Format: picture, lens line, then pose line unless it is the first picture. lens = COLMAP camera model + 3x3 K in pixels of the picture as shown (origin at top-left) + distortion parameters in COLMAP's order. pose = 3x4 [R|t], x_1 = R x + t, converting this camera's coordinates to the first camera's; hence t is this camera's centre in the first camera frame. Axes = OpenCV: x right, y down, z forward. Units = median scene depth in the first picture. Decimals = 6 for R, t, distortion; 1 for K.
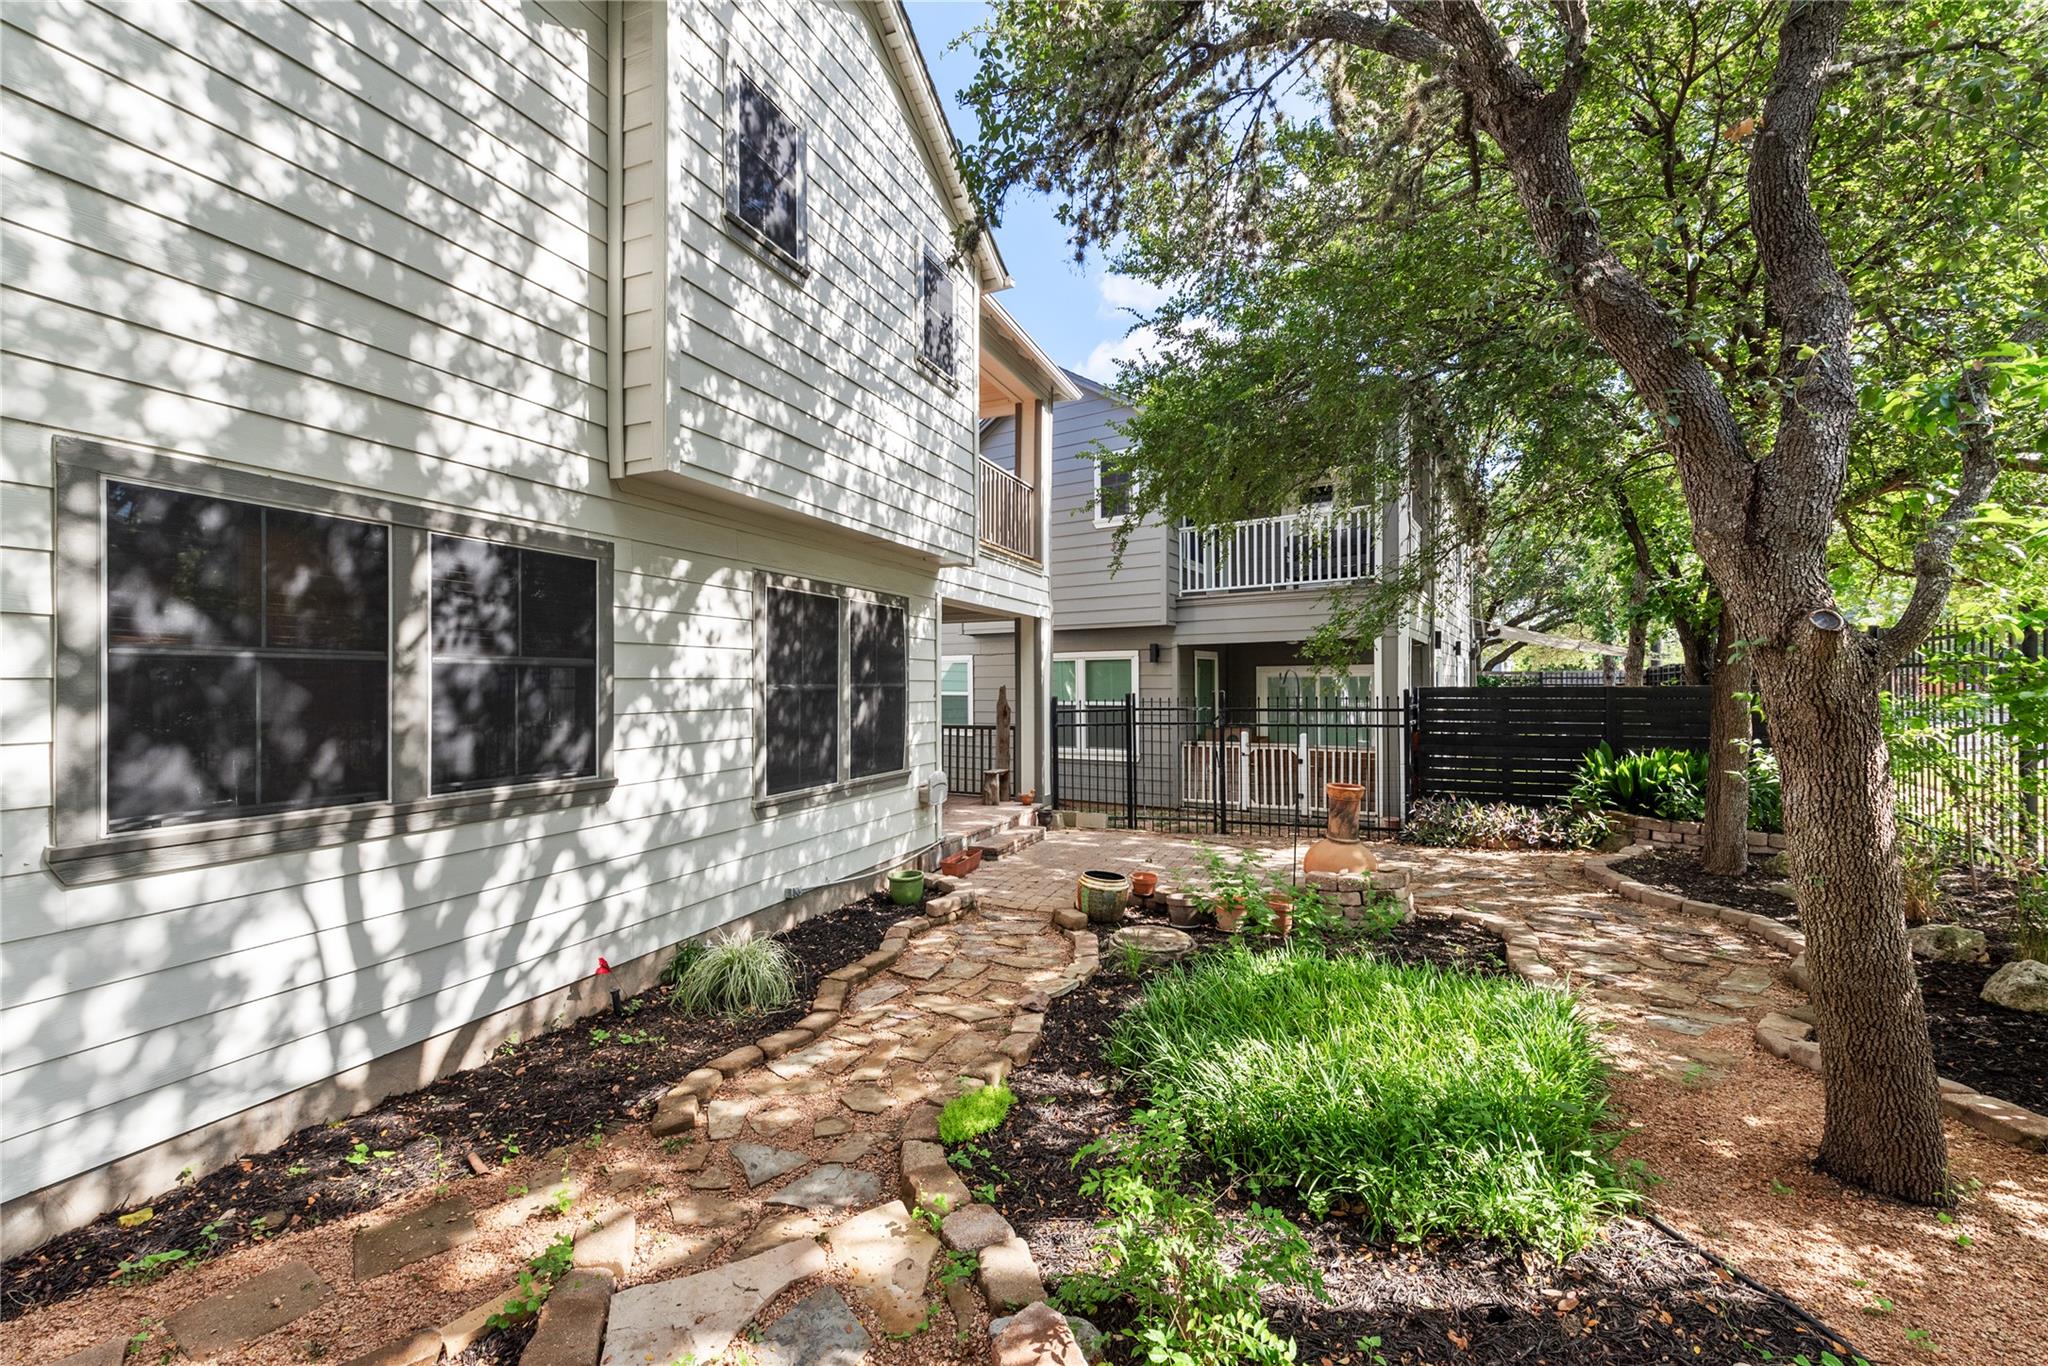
lens RADIAL K [[797.7, 0, 1042.0], [0, 797.7, 688.2], [0, 0, 1]] dist [-0.001811, -0.000287]
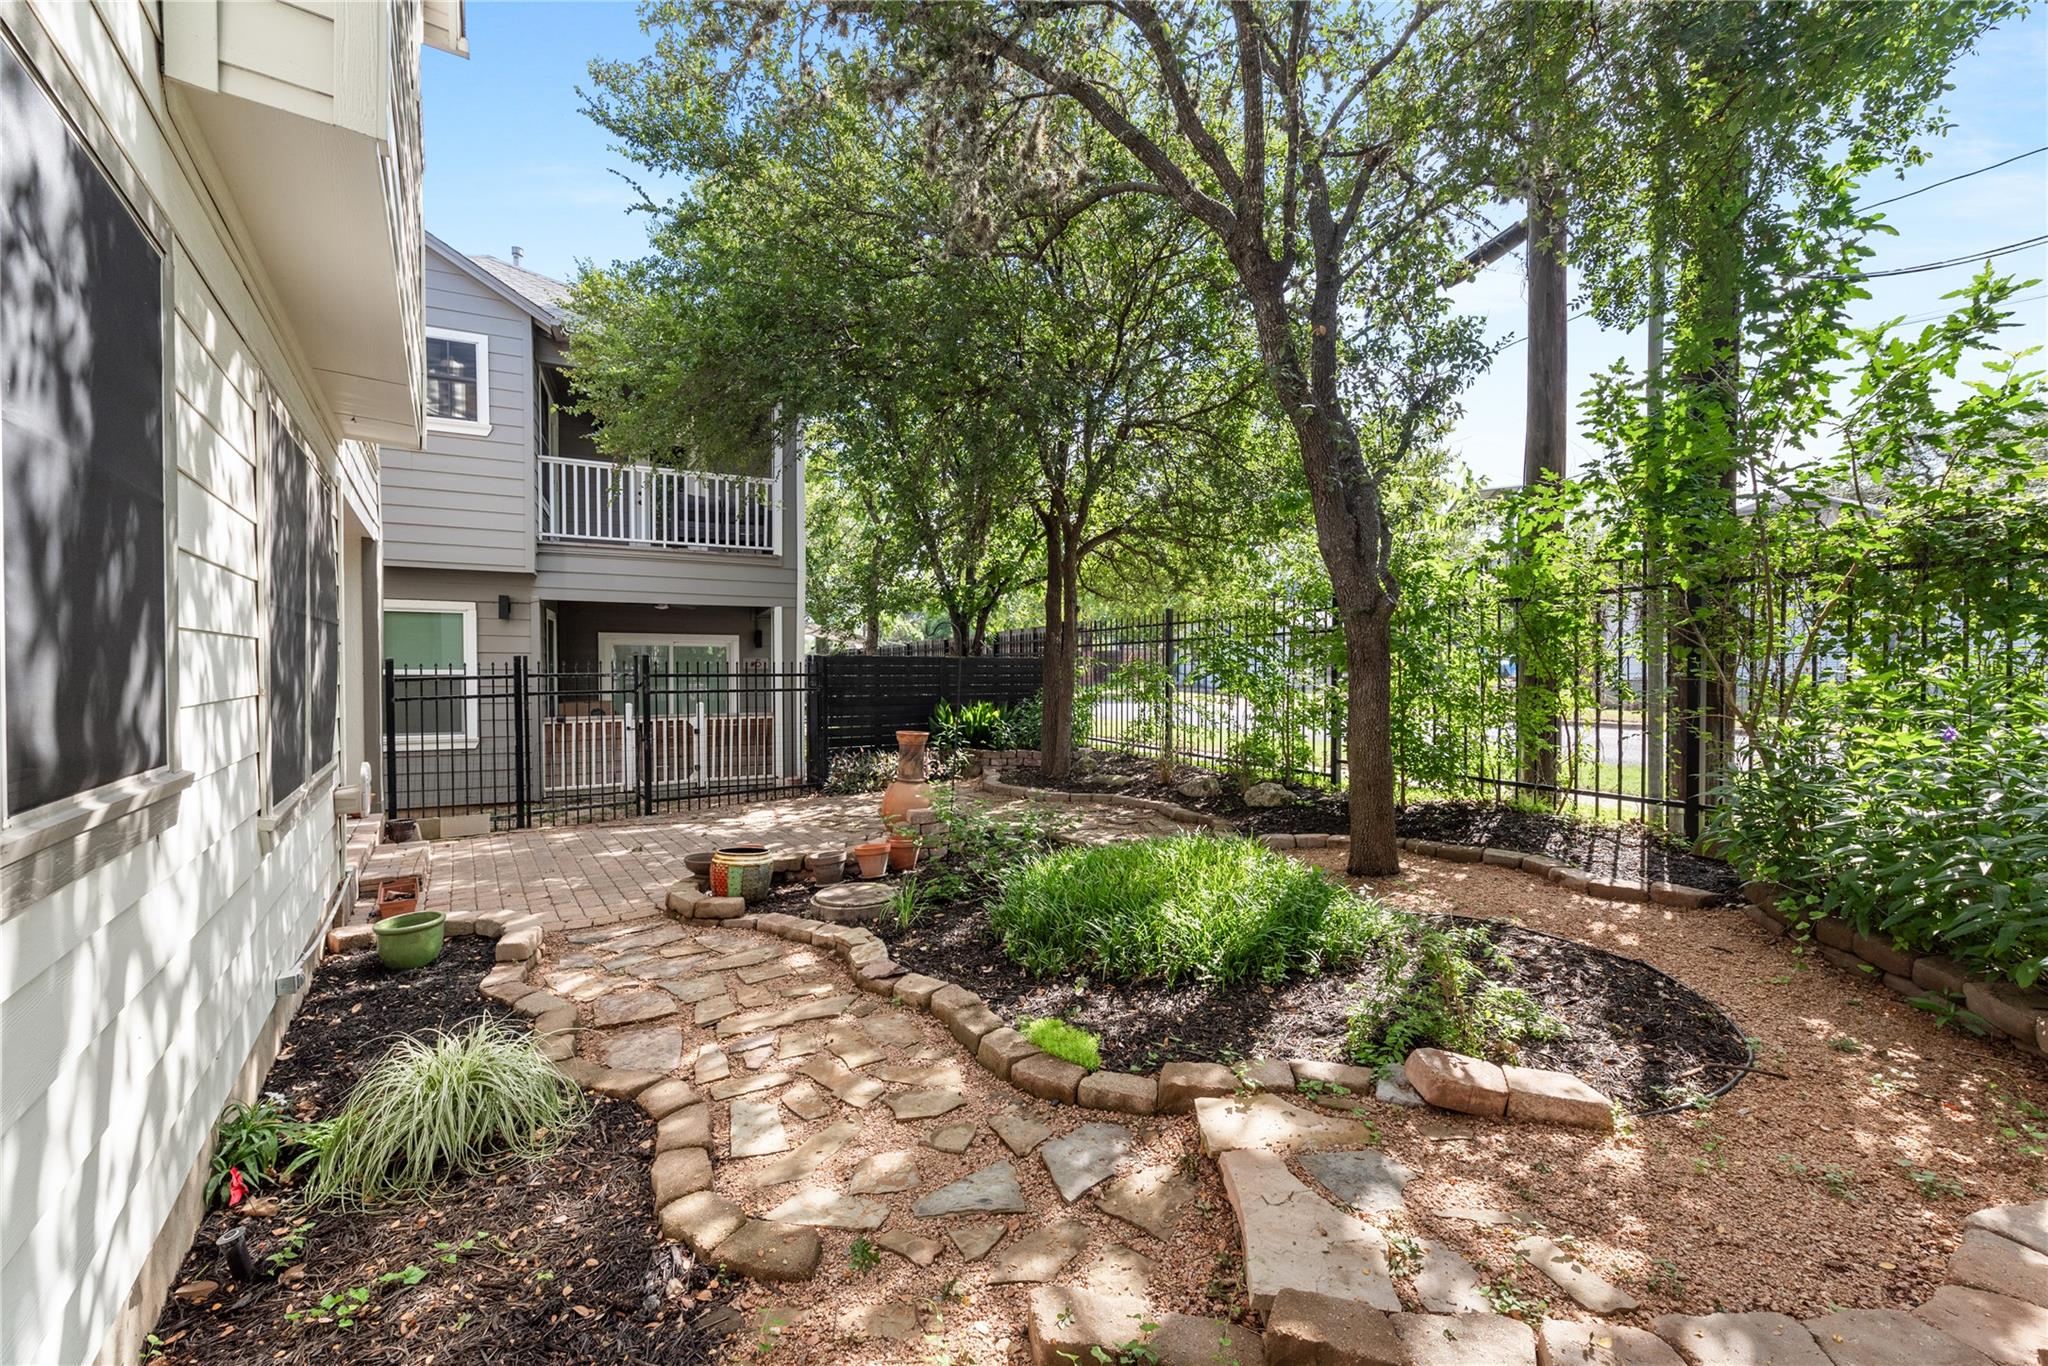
lens RADIAL K [[797.7, 0, 1042.0], [0, 797.7, 688.2], [0, 0, 1]] dist [-0.001811, -0.000287]
pose [[0.527892, -0.018227, 0.849116, -0.487062], [0.003382, 0.999807, 0.019360, 0.043766], [-0.849305, -0.007348, 0.527852, 0.271474]]
